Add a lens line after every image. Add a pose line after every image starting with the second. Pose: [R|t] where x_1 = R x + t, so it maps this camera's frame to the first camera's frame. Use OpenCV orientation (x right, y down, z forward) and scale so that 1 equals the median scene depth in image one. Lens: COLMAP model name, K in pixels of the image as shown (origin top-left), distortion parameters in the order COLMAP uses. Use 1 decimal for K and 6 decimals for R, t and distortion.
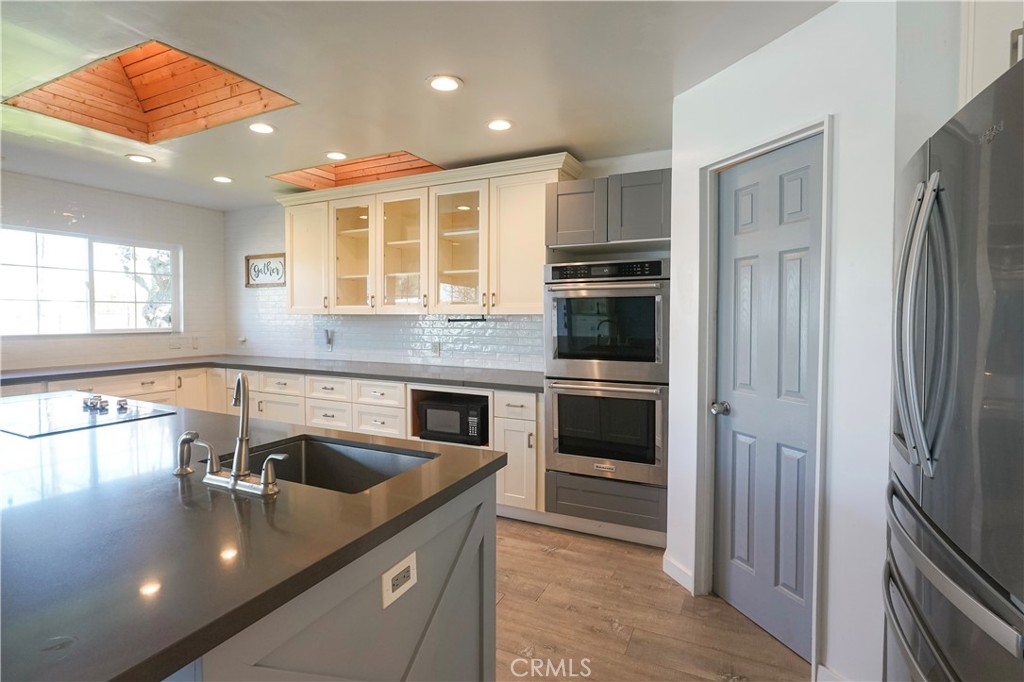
lens RADIAL K [[494.4, 0, 495.1], [0, 494.4, 328.6], [0, 0, 1]] dist [-0.021318, -0.000187]
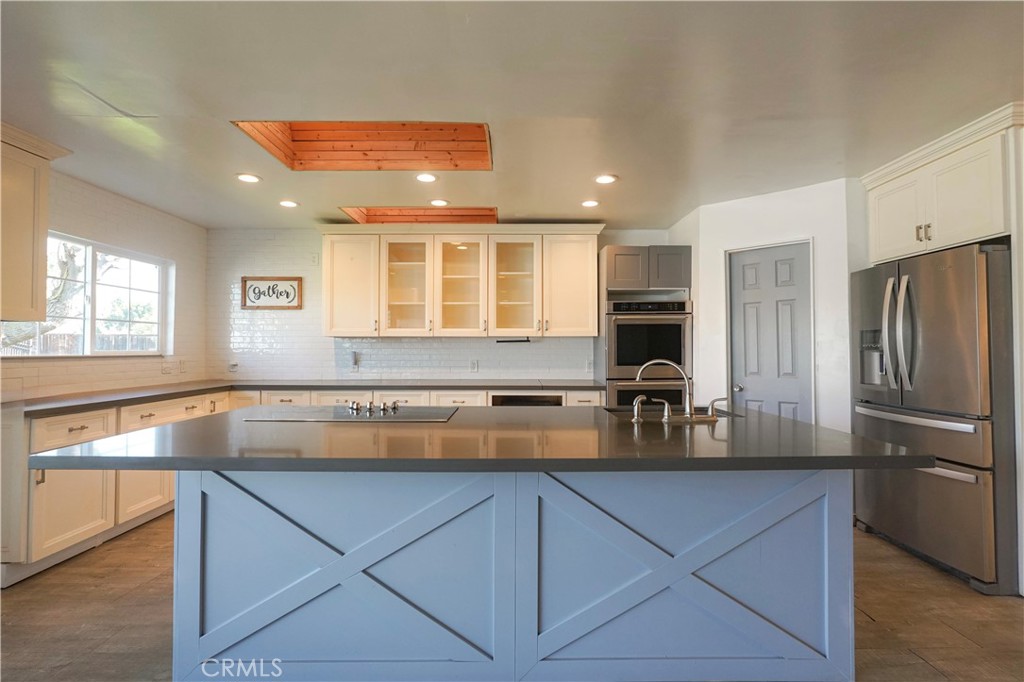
lens RADIAL K [[479.8, 0, 512.0], [0, 479.8, 341.0], [0, 0, 1]] dist [-0.017657, 0.009688]
pose [[0.892942, 0.005632, 0.450137, -0.685417], [0.013528, 0.999134, -0.039337, 0.034148], [-0.449969, 0.041215, 0.892093, -0.108803]]
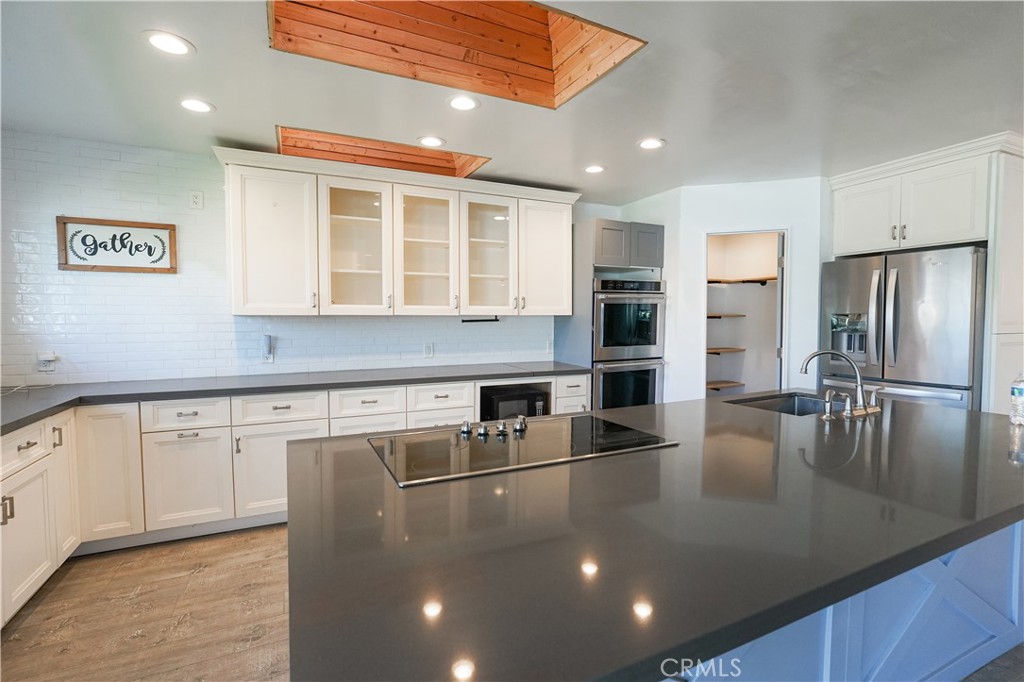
lens RADIAL K [[468.7, 0, 510.9], [0, 468.7, 340.6], [0, 0, 1]] dist [-0.020853, 0.010506]
pose [[0.615120, -0.039550, 0.787441, -0.928659], [0.024308, 0.999218, 0.031199, -0.004028], [-0.788059, -0.000049, 0.615600, 0.345542]]
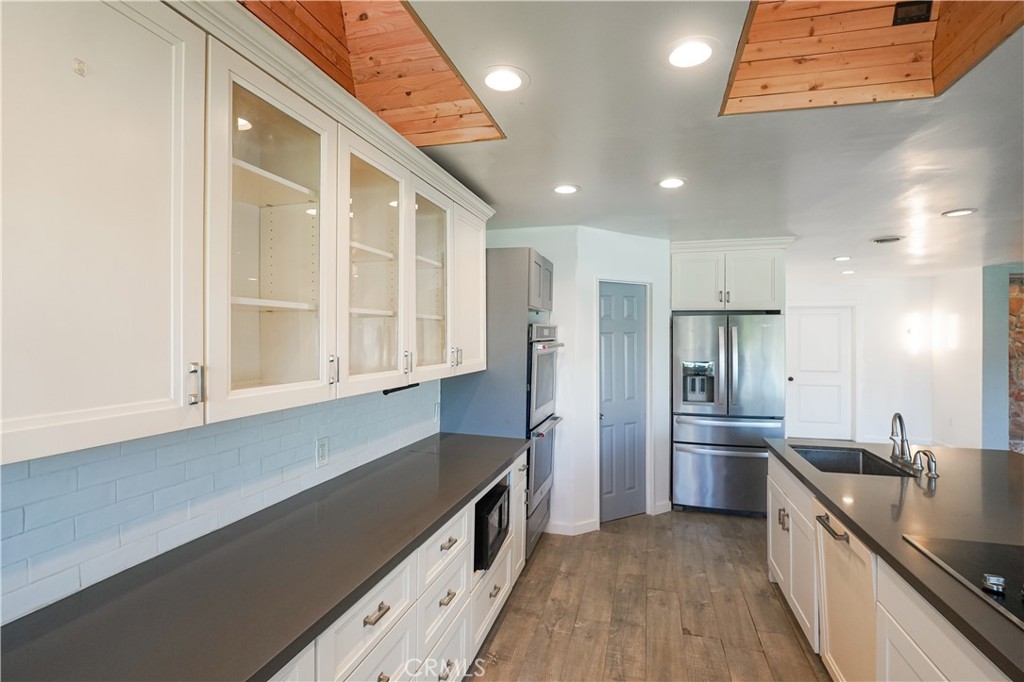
lens RADIAL K [[479.8, 0, 512.0], [0, 479.8, 341.0], [0, 0, 1]] dist [-0.017657, 0.009688]
pose [[-0.179458, -0.011079, 0.983703, -0.795976], [0.023822, 0.999594, 0.015604, -0.096717], [-0.983477, 0.026234, -0.179121, 1.081593]]
